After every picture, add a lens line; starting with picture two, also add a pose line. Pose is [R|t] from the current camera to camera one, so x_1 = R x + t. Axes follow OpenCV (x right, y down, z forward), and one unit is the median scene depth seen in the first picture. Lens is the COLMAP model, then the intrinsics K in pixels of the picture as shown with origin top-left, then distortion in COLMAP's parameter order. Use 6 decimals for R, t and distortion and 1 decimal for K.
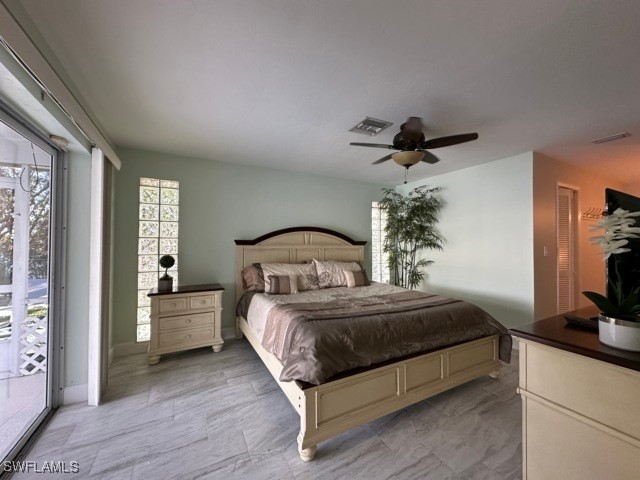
lens RADIAL K [[255.3, 0, 318.1], [0, 255.3, 238.9], [0, 0, 1]] dist [0.002763, 0.000246]
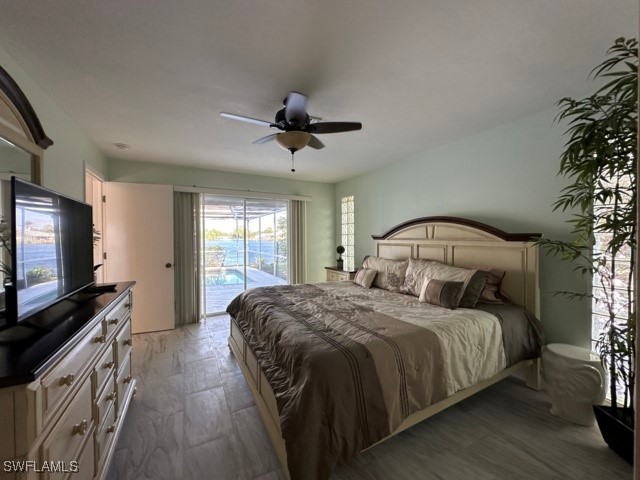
lens RADIAL K [[255.3, 0, 318.3], [0, 255.3, 240.7], [0, 0, 1]] dist [0.002763, 0.000246]
pose [[-0.000893, 0.007879, -0.999969, 0.822860], [0.017111, 0.999823, 0.007863, 0.015616], [0.999853, -0.017103, -0.001027, 0.730477]]
